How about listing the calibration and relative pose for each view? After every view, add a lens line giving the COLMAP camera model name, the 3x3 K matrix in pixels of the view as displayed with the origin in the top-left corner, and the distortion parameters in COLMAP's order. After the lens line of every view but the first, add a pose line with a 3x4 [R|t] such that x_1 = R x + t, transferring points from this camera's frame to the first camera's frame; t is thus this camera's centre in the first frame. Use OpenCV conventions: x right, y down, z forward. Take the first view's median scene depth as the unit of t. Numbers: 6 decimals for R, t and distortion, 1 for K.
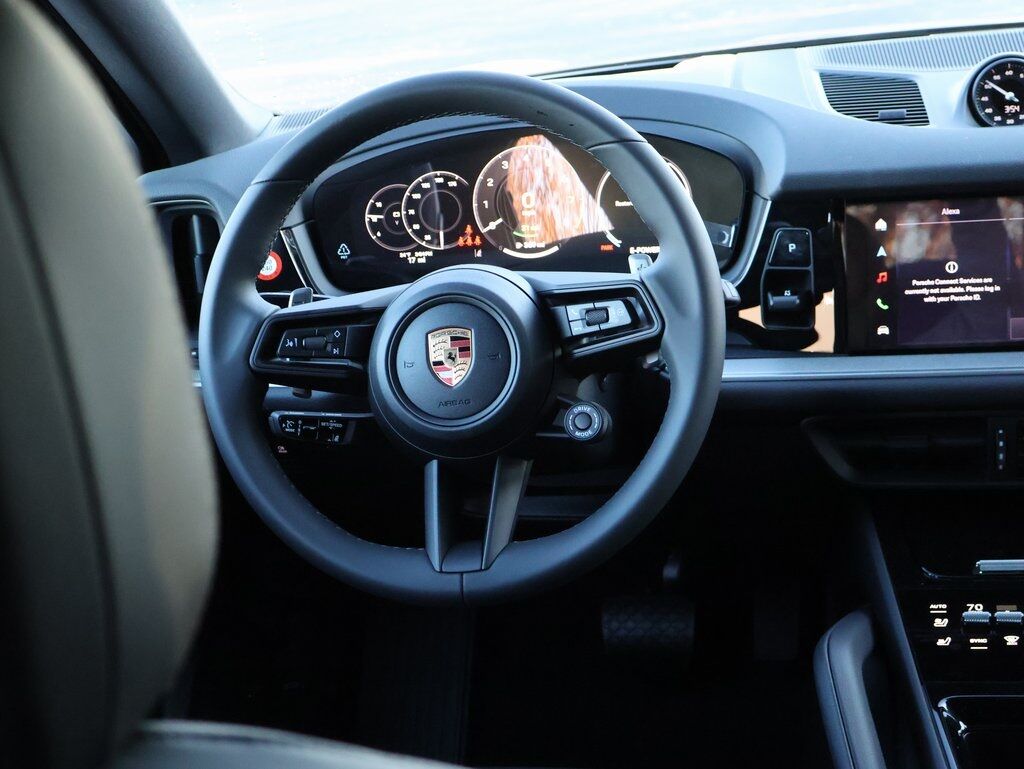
lens RADIAL K [[1700.5, 0, 507.4], [0, 1700.5, 400.5], [0, 0, 1]] dist [-0.005129, 0.250932]
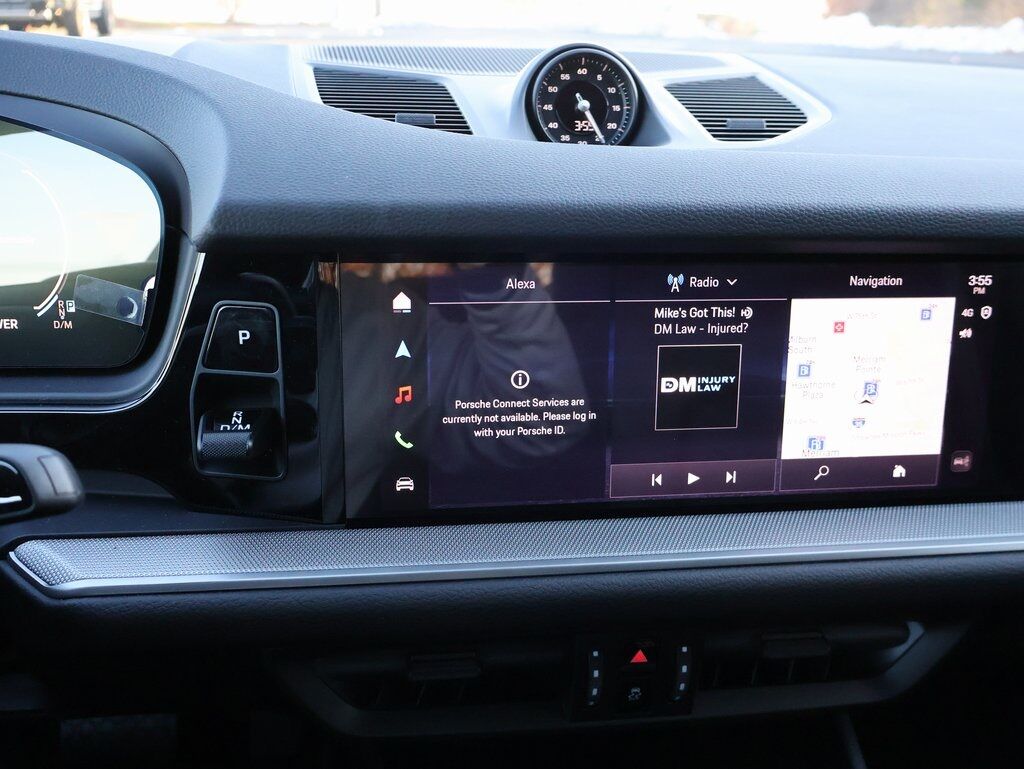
lens RADIAL K [[968.4, 0, 516.9], [0, 968.4, 405.1], [0, 0, 1]] dist [-0.020640, 0.027618]
pose [[0.938792, -0.014402, 0.344184, 0.144597], [-0.011226, 0.997316, 0.072352, -0.093141], [-0.344303, -0.071787, 0.936110, 0.684927]]
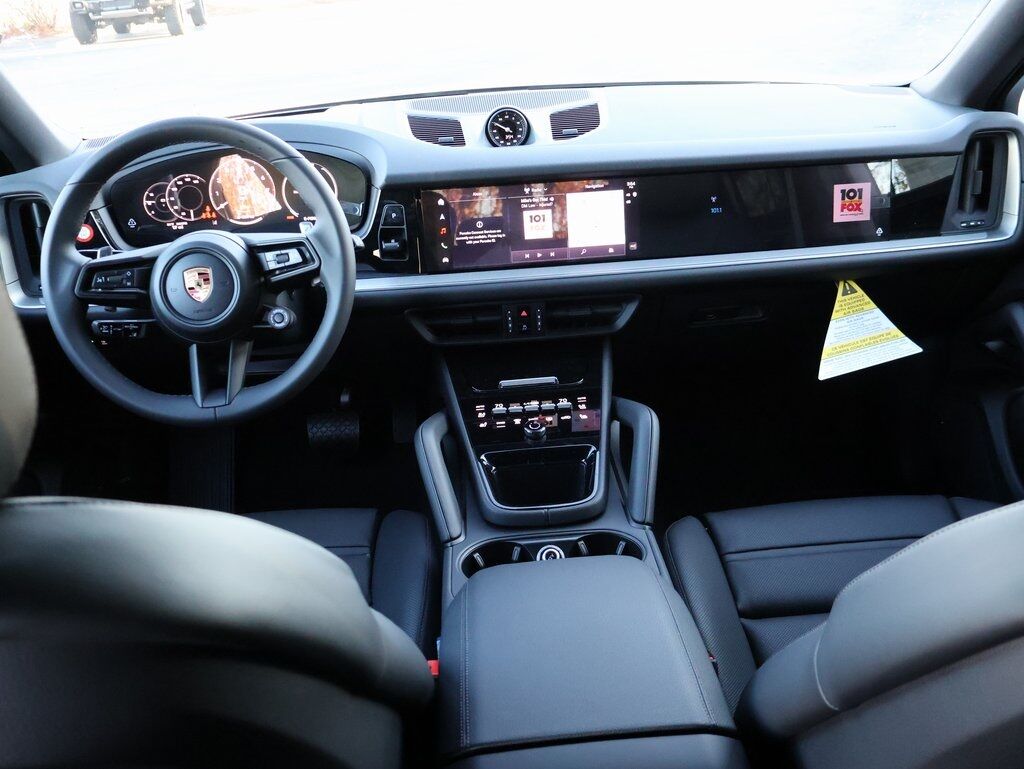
lens RADIAL K [[968.4, 0, 516.9], [0, 968.4, 405.1], [0, 0, 1]] dist [-0.020640, 0.027618]
pose [[0.965402, -0.070744, 0.250989, 0.021611], [0.042877, 0.992461, 0.114813, -0.002383], [-0.257219, -0.100079, 0.961157, -0.042321]]
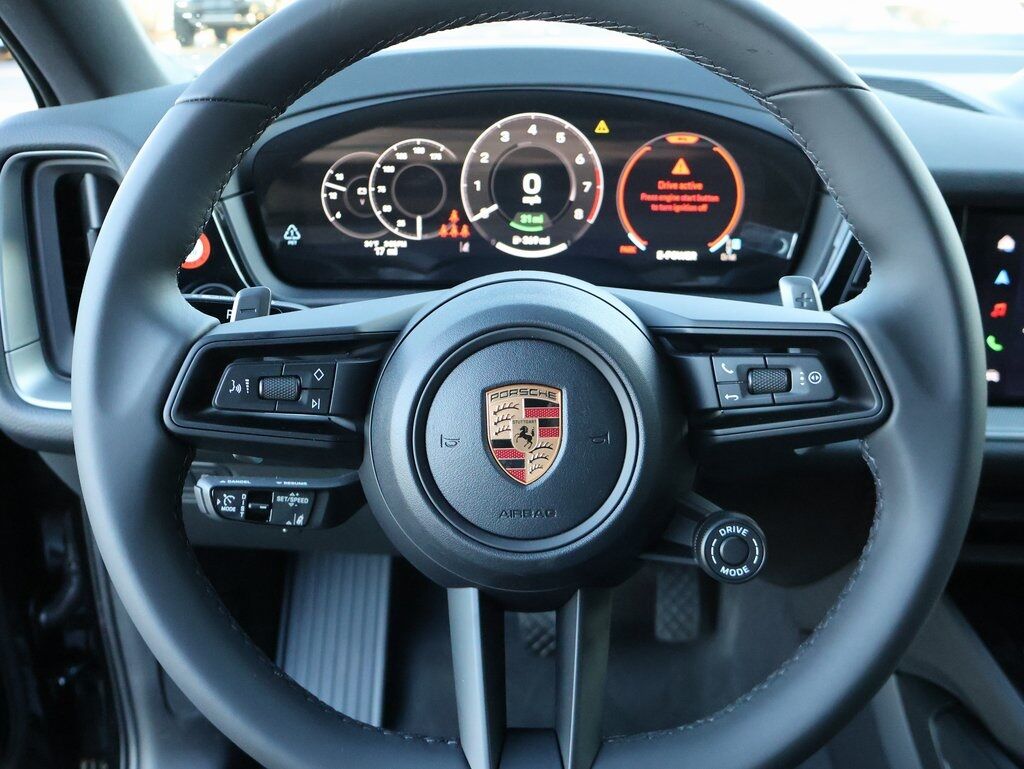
lens RADIAL K [[968.4, 0, 516.9], [0, 968.4, 405.1], [0, 0, 1]] dist [-0.020640, 0.027618]
pose [[0.978831, 0.022210, 0.203461, -0.093238], [-0.039686, 0.995824, 0.082220, -0.056311], [-0.200785, -0.088554, 0.975625, 0.602044]]
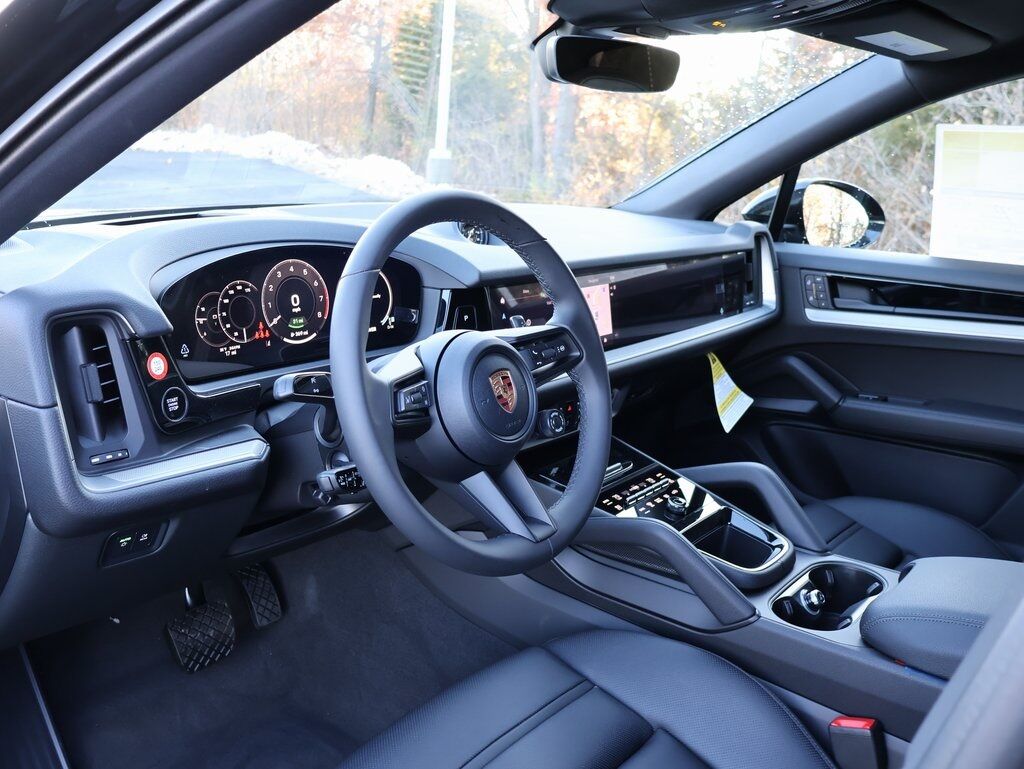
lens RADIAL K [[968.4, 0, 516.9], [0, 968.4, 405.1], [0, 0, 1]] dist [-0.020640, 0.027618]
pose [[0.425515, -0.128689, 0.895754, -0.663078], [0.188328, 0.980758, 0.051439, -0.047588], [-0.885138, 0.146808, 0.441563, 0.573656]]
